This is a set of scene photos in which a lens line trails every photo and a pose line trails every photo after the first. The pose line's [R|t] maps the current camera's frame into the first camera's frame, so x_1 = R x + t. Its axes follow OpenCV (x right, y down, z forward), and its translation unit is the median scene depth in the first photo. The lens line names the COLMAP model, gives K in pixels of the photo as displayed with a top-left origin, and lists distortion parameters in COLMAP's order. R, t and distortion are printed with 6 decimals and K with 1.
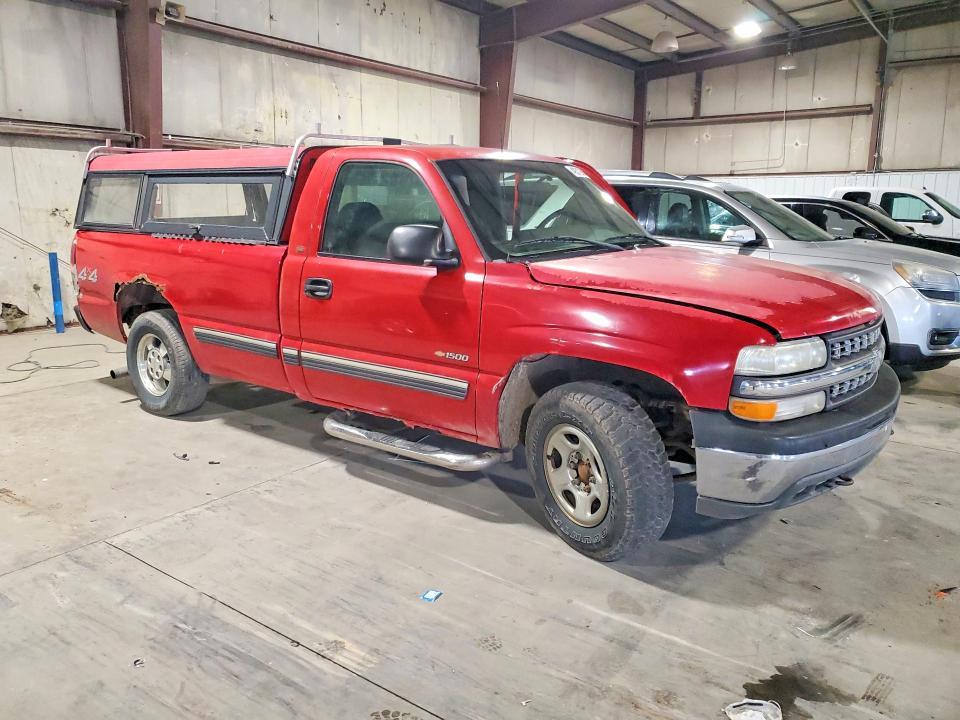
lens RADIAL K [[749.2, 0, 472.7], [0, 749.2, 358.0], [0, 0, 1]] dist [0.011248, -0.000221]
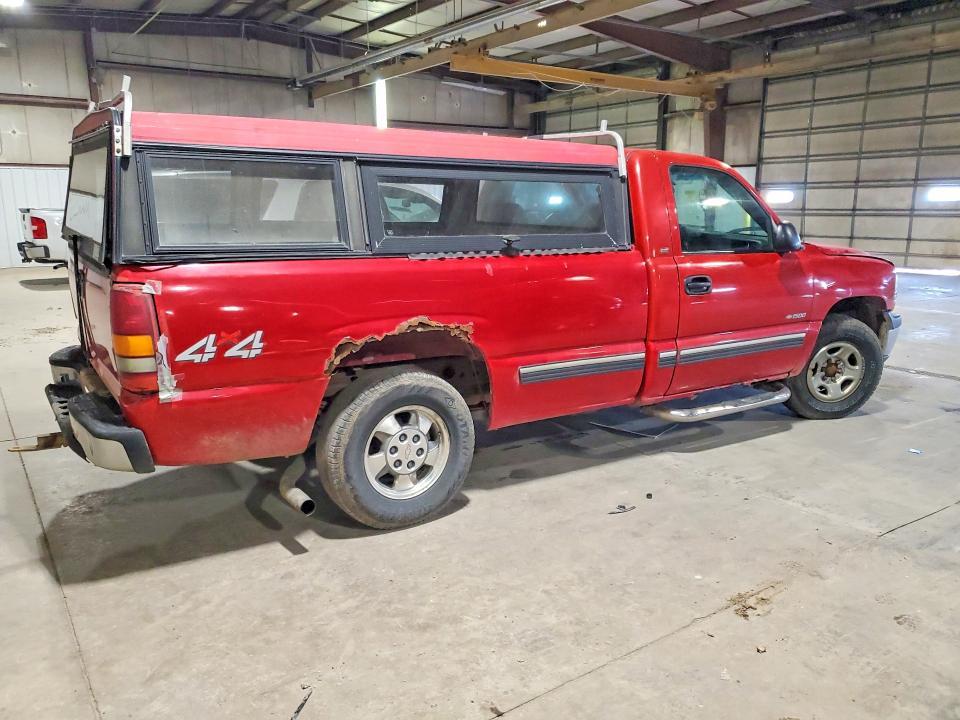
lens RADIAL K [[749.2, 0, 472.4], [0, 749.2, 361.8], [0, 0, 1]] dist [0.011248, -0.000221]
pose [[0.333035, -0.201301, 0.921176, -1.262122], [0.188705, 0.971411, 0.144056, -0.193501], [-0.923839, 0.125855, 0.361500, 0.888464]]
